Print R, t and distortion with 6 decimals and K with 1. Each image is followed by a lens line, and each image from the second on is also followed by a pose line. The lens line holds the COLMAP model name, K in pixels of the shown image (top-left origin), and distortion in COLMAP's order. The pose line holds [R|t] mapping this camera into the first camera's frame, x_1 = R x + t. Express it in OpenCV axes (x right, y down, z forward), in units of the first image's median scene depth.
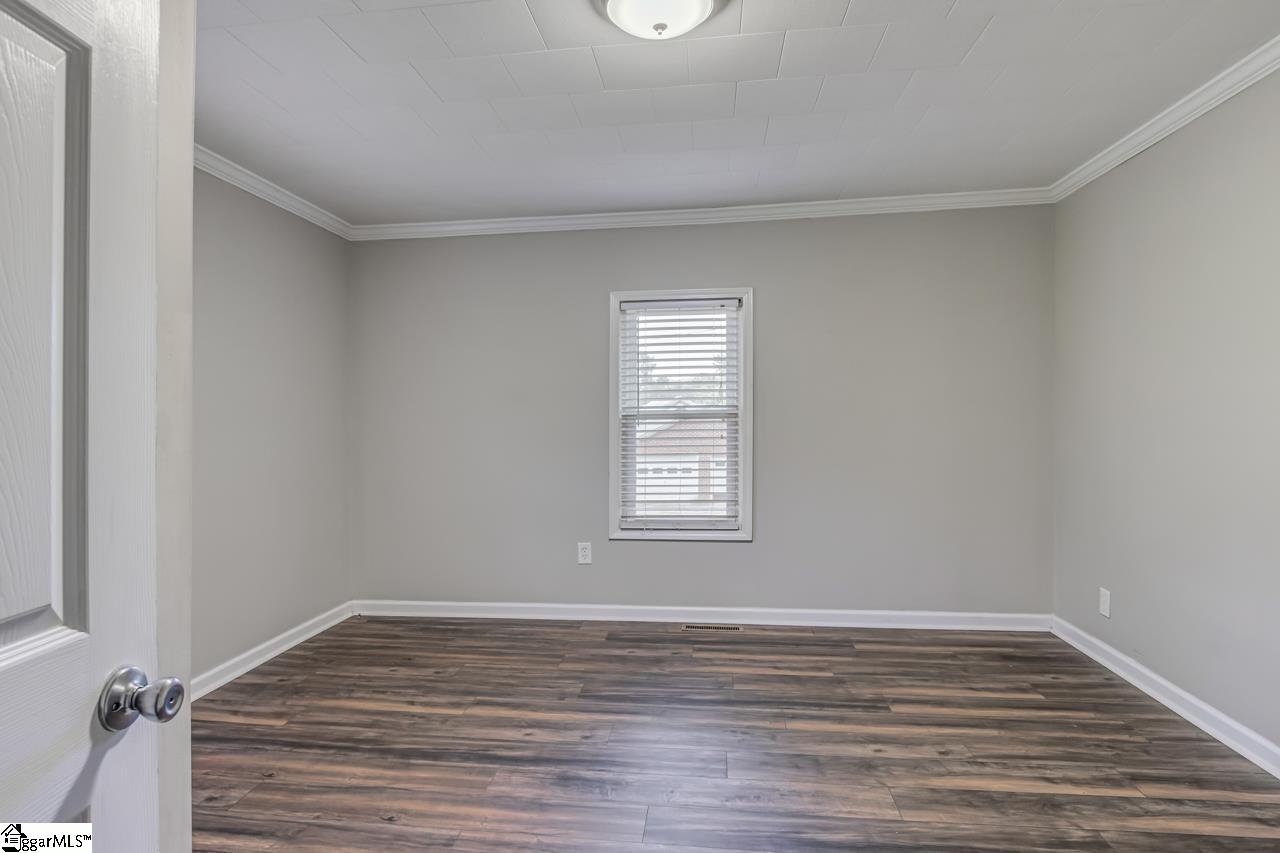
lens RADIAL K [[703.6, 0, 631.9], [0, 703.6, 419.2], [0, 0, 1]] dist [-0.020294, 0.000521]
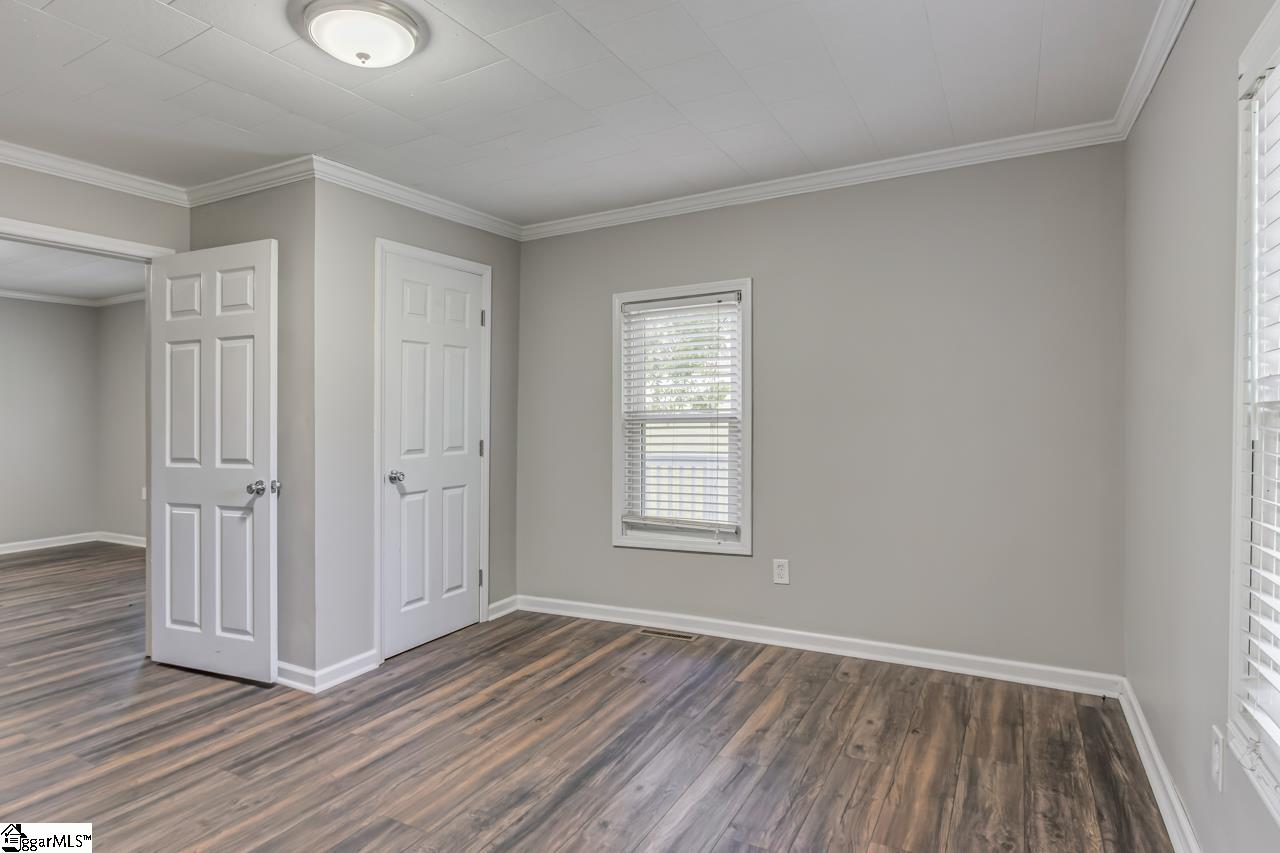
lens RADIAL K [[703.6, 0, 634.5], [0, 703.6, 420.7], [0, 0, 1]] dist [-0.020294, 0.000521]
pose [[-0.377848, 0.027716, -0.925453, 0.582251], [0.011501, 0.999615, 0.025241, -0.016782], [0.925796, -0.001106, -0.378022, 1.217719]]
